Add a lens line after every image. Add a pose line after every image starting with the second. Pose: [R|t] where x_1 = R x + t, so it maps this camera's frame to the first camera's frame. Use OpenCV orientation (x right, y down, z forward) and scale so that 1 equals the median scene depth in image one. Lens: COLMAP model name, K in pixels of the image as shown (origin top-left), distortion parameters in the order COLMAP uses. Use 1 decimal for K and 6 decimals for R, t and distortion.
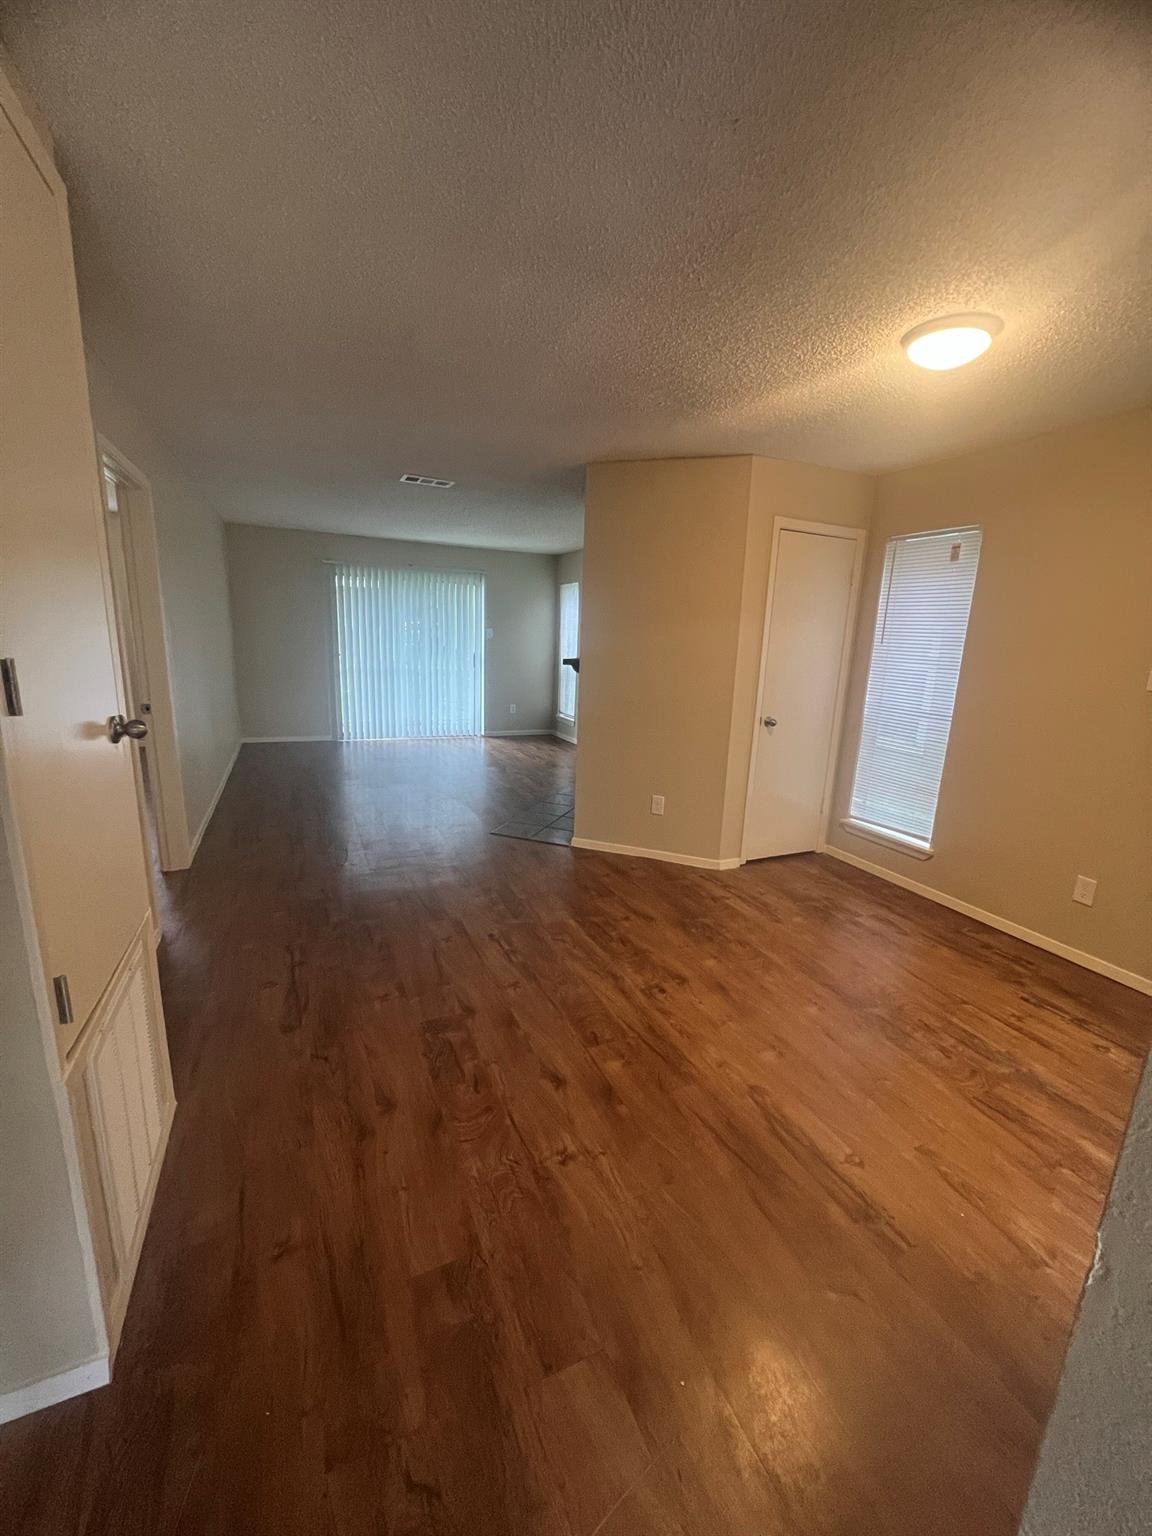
lens RADIAL K [[611.4, 0, 581.4], [0, 611.4, 766.3], [0, 0, 1]] dist [-0.002613, 0.000447]
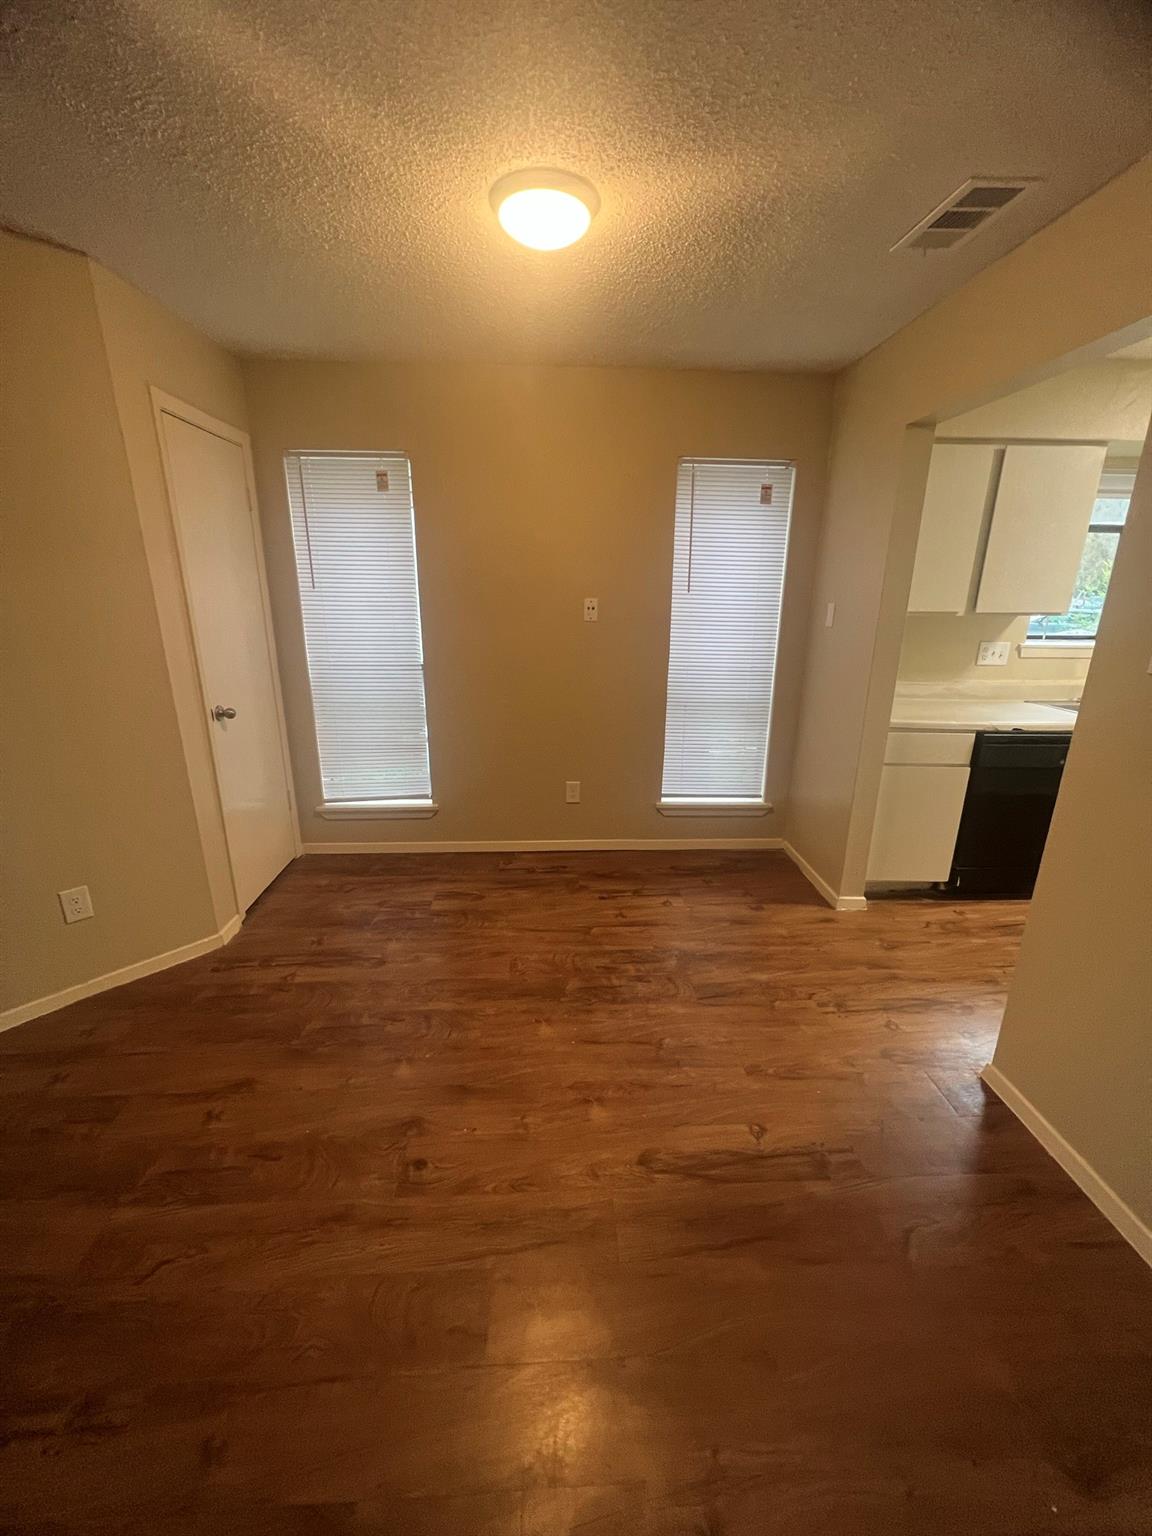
lens RADIAL K [[611.4, 0, 581.4], [0, 611.4, 766.3], [0, 0, 1]] dist [-0.002613, 0.000447]
pose [[0.366971, -0.300896, 0.880224, -0.207962], [0.203601, 0.949278, 0.239619, -0.125780], [-0.907678, 0.091282, 0.409620, 0.467522]]
